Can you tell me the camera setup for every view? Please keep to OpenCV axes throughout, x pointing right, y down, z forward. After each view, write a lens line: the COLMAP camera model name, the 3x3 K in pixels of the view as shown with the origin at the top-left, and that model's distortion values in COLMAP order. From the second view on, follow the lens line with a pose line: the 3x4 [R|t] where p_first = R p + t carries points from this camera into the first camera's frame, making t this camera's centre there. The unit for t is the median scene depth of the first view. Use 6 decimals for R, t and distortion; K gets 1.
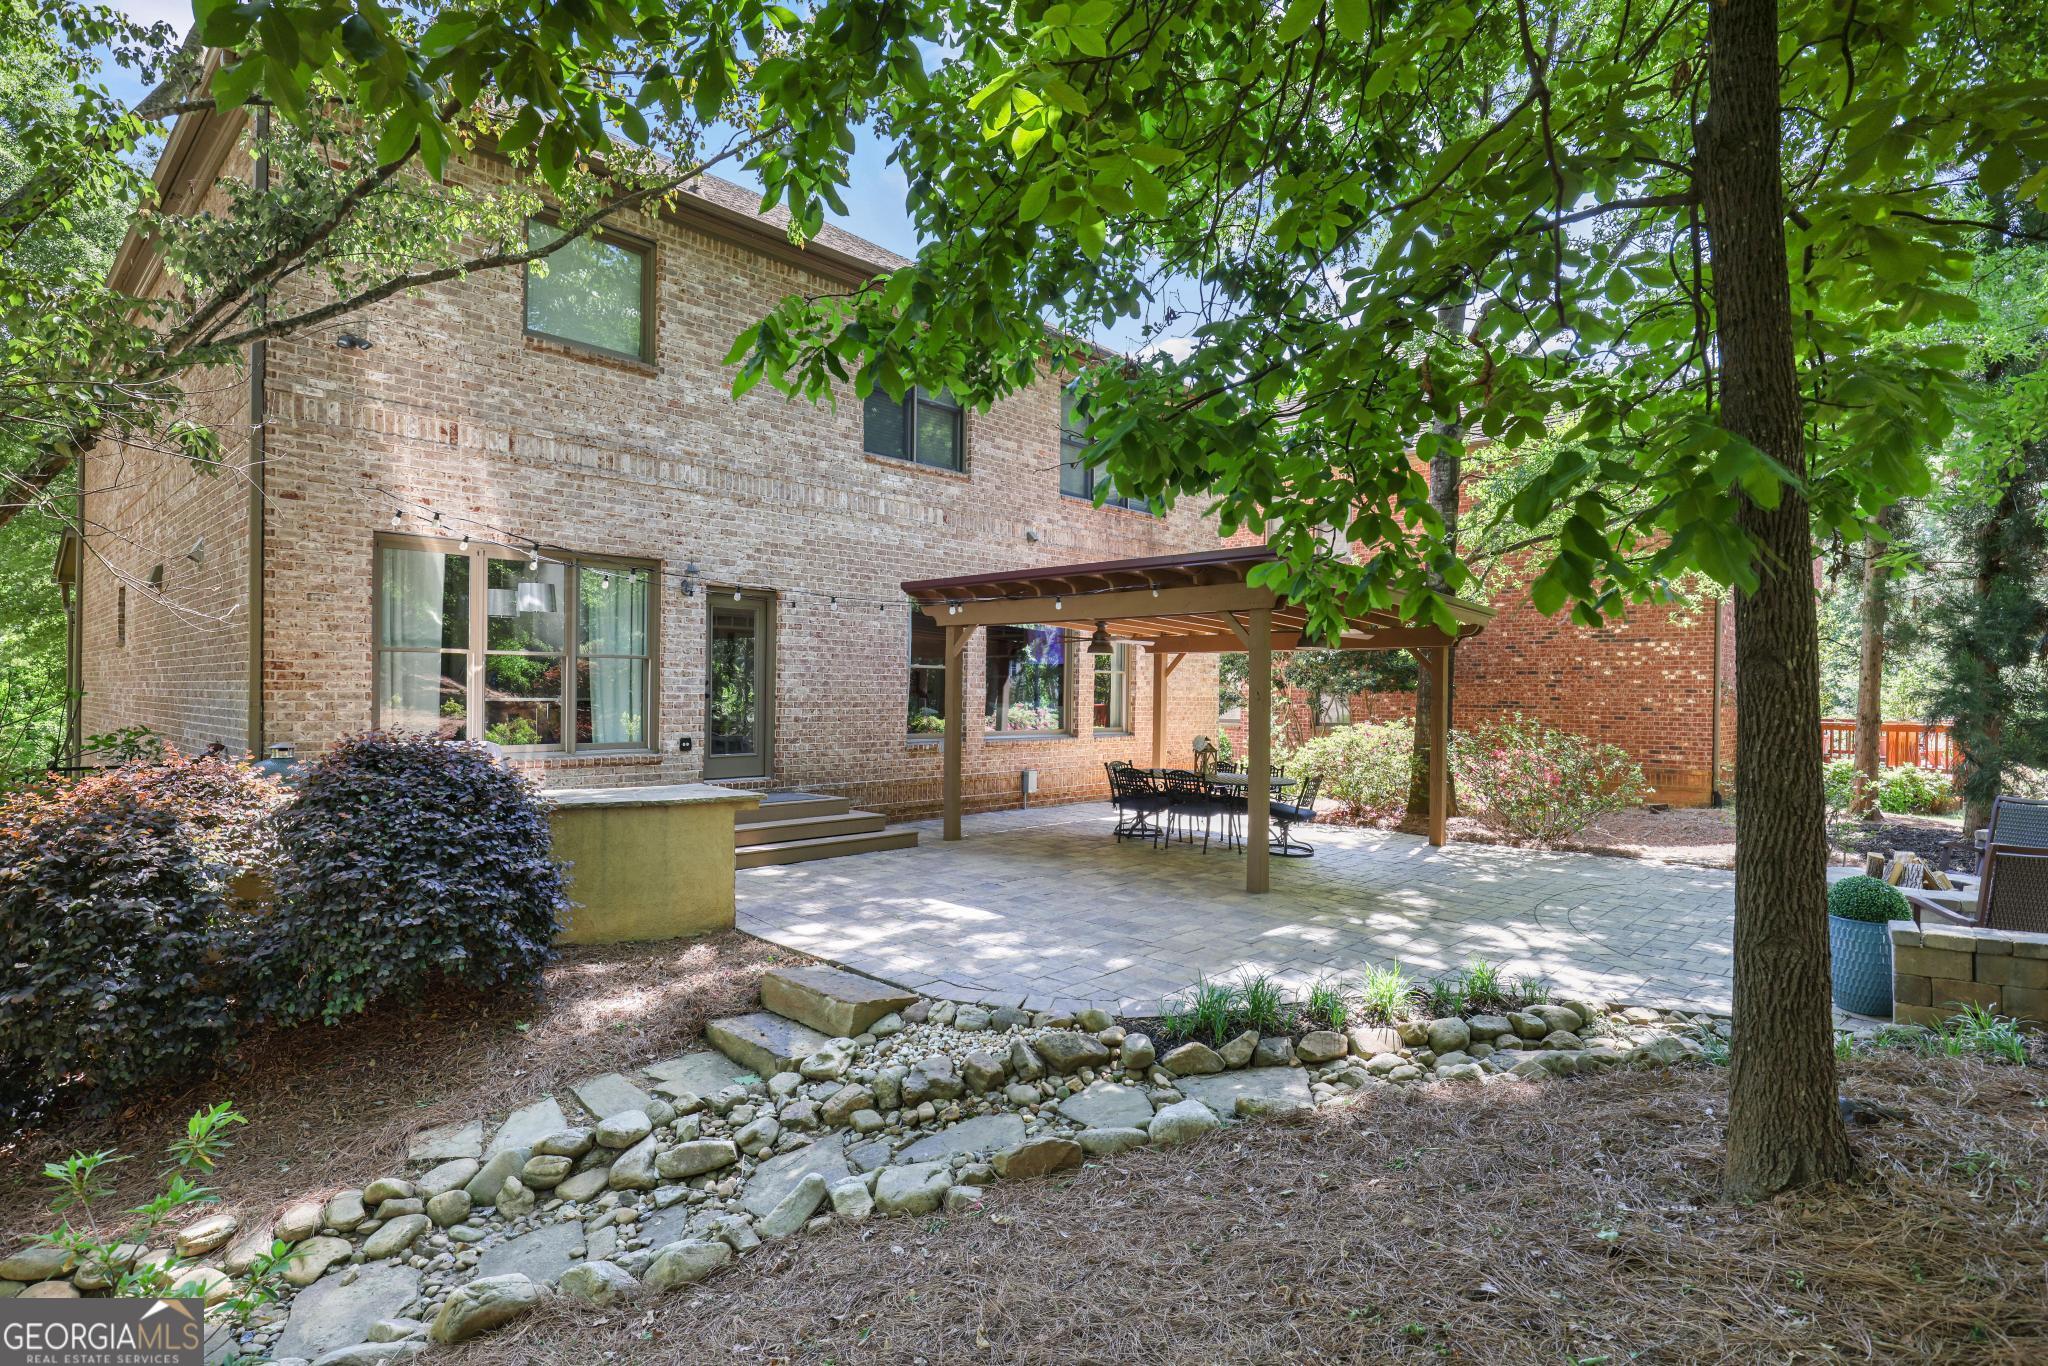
lens RADIAL K [[1059.0, 0, 1024.0], [0, 1059.0, 683.0], [0, 0, 1]] dist [-0.000143, 0.000133]
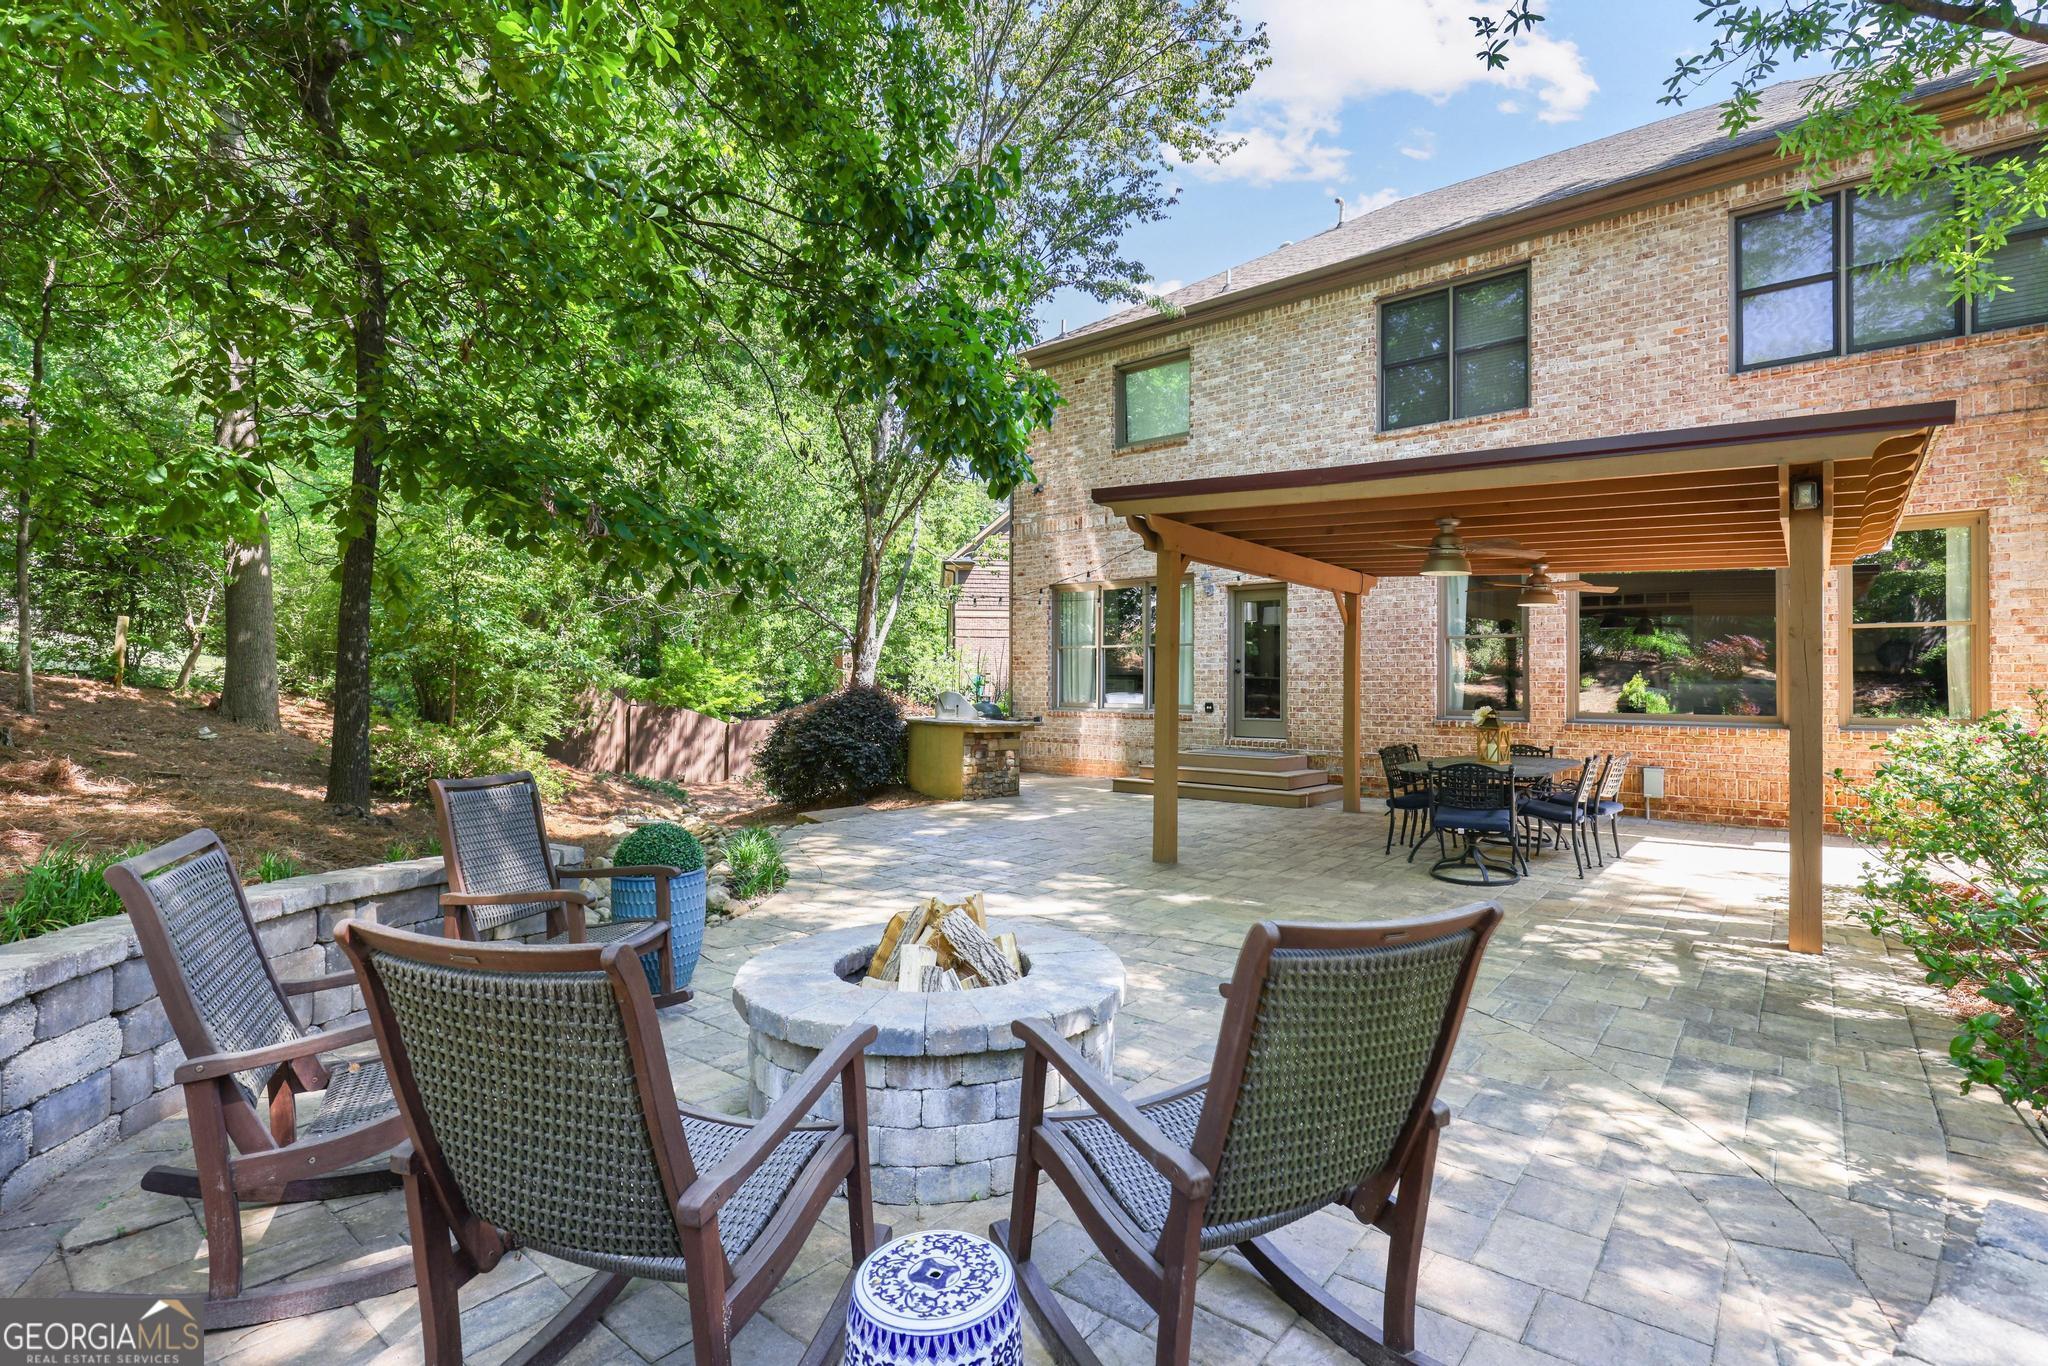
lens RADIAL K [[958.7, 0, 1027.4], [0, 958.7, 665.9], [0, 0, 1]] dist [-0.002001, 0.000161]
pose [[0.053477, -0.032061, -0.998054, 0.872922], [0.001192, 0.999486, -0.032043, 0.043880], [0.998568, 0.000524, 0.053488, 0.705270]]
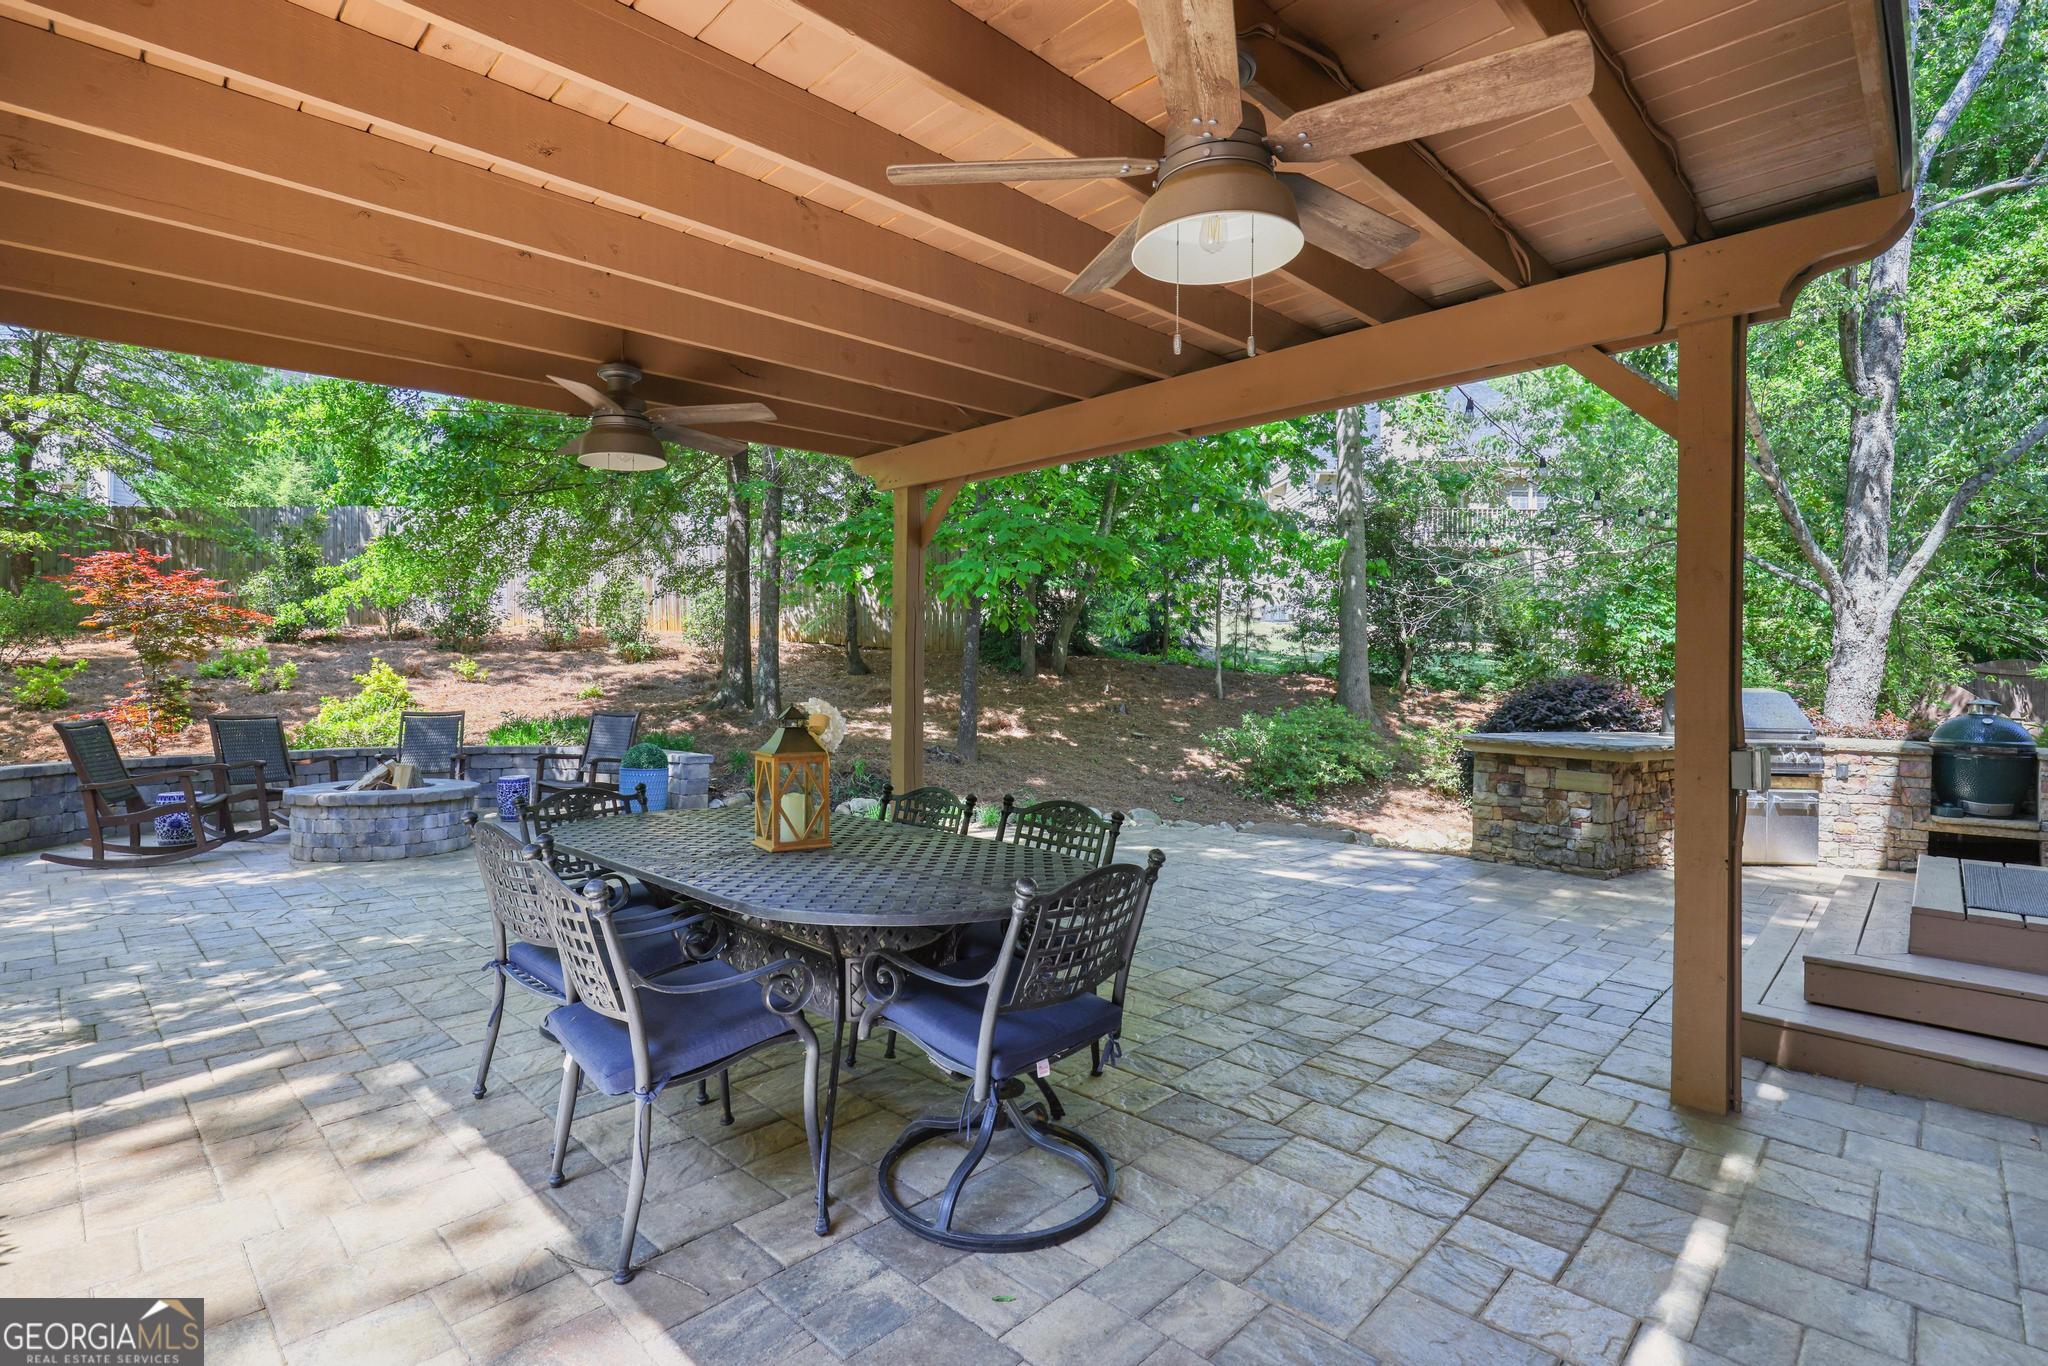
lens RADIAL K [[958.7, 0, 1027.4], [0, 958.7, 665.9], [0, 0, 1]] dist [-0.002001, 0.000161]
pose [[-0.999706, -0.019910, 0.013806, 0.119152], [-0.020188, 0.999590, -0.020299, 0.044670], [-0.013396, -0.020572, -0.999699, 1.358926]]
